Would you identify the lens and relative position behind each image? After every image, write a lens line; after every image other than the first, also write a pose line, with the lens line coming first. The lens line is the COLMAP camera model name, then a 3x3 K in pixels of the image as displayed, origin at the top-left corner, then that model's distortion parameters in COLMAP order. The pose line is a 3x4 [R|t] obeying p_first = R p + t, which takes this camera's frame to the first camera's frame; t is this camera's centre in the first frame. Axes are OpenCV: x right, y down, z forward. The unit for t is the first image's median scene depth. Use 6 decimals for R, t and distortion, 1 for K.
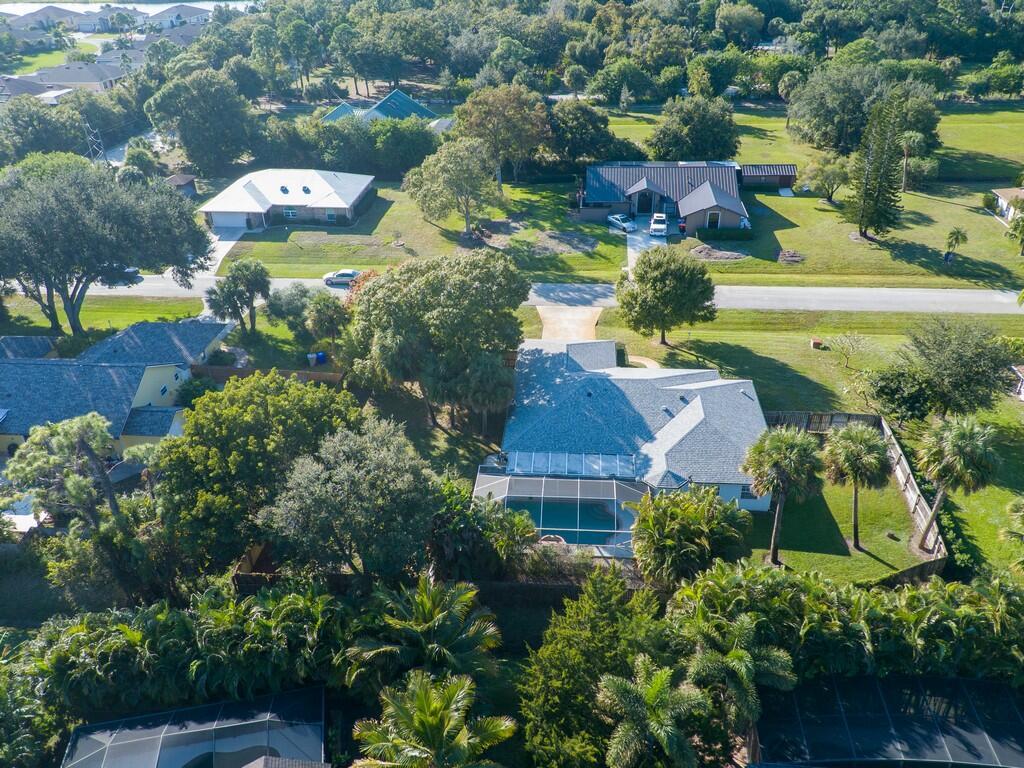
lens RADIAL K [[808.2, 0, 513.0], [0, 808.2, 386.9], [0, 0, 1]] dist [0.126061, -0.217372]
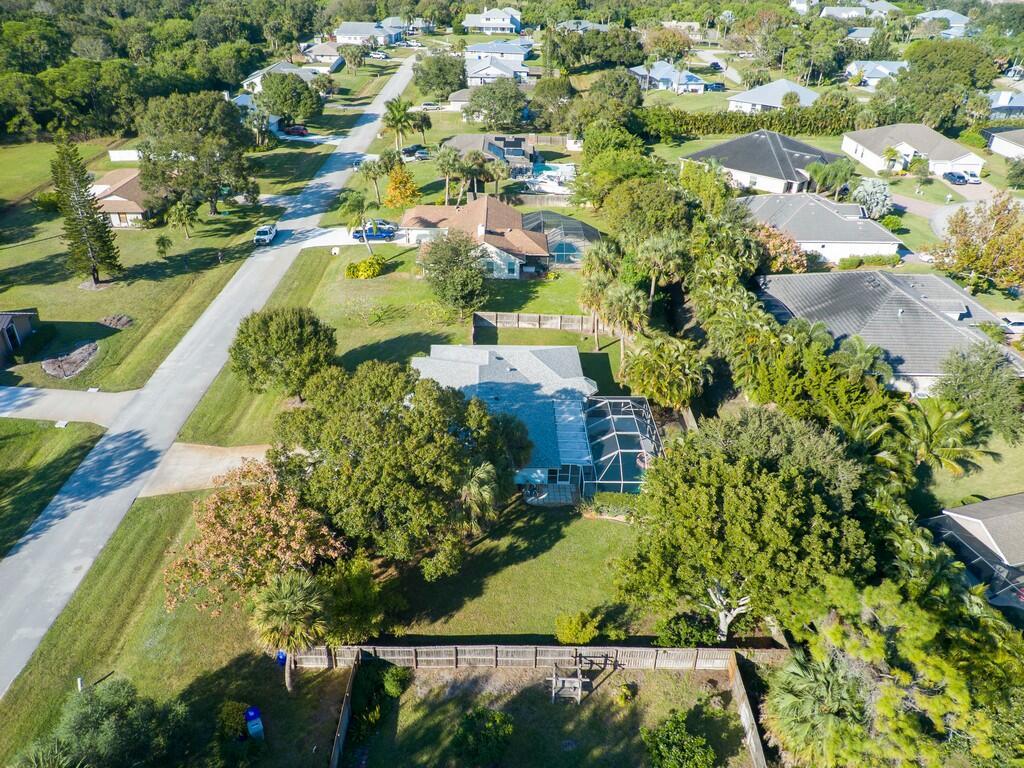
lens RADIAL K [[796.1, 0, 514.0], [0, 796.1, 385.1], [0, 0, 1]] dist [0.113650, -0.180651]
pose [[-0.099388, -0.476793, 0.873379, -0.625422], [0.500575, 0.734614, 0.458003, -0.362894], [-0.859969, 0.482712, 0.165659, 0.629664]]
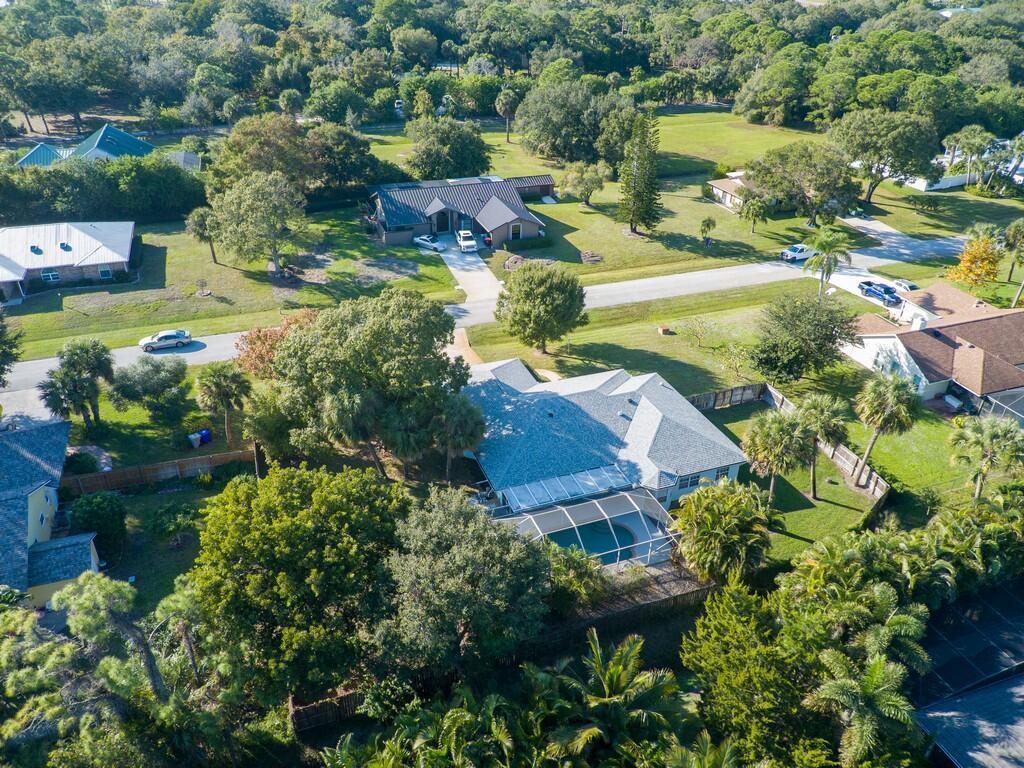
lens RADIAL K [[764.6, 0, 512.0], [0, 764.6, 384.0], [0, 0, 1]] dist [0.112728, -0.182731]
pose [[0.899109, -0.187355, 0.395602, -0.253281], [0.188809, 0.981366, 0.035651, -0.057118], [-0.394910, 0.042639, 0.917730, 0.106134]]
